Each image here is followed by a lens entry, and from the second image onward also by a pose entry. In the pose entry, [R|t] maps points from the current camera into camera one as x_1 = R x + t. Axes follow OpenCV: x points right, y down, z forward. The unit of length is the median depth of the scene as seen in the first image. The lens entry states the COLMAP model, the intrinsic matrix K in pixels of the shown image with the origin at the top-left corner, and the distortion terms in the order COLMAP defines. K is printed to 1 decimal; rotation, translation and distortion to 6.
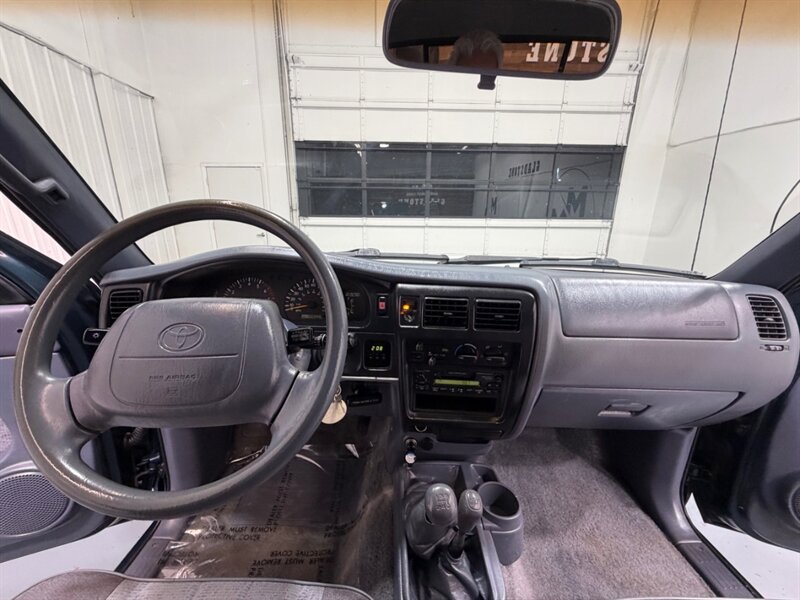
lens RADIAL K [[321.3, 0, 397.3], [0, 321.3, 301.0], [0, 0, 1]] dist [0.000316, -0.000203]
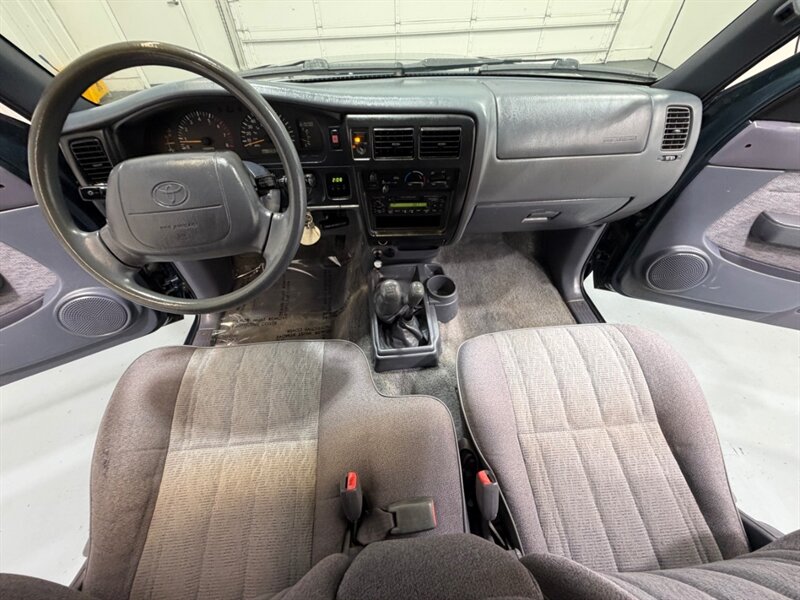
lens RADIAL K [[321.3, 0, 398.0], [0, 321.3, 302.3], [0, 0, 1]] dist [0.000316, -0.000203]
pose [[0.996165, -0.081833, 0.030958, 0.068080], [0.051318, 0.833068, 0.550786, -0.090698], [-0.070862, -0.547085, 0.834072, -0.168430]]
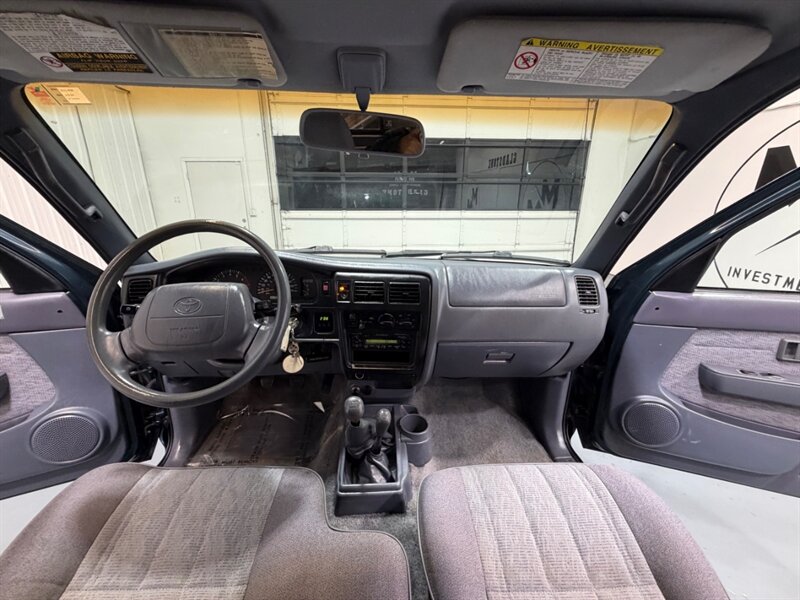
lens RADIAL K [[321.3, 0, 398.2], [0, 321.3, 301.4], [0, 0, 1]] dist [0.000316, -0.000203]
pose [[0.999041, -0.019147, 0.039374, 0.175845], [0.017960, 0.999380, 0.030288, 0.029658], [-0.039930, -0.029552, 0.998765, -0.353541]]
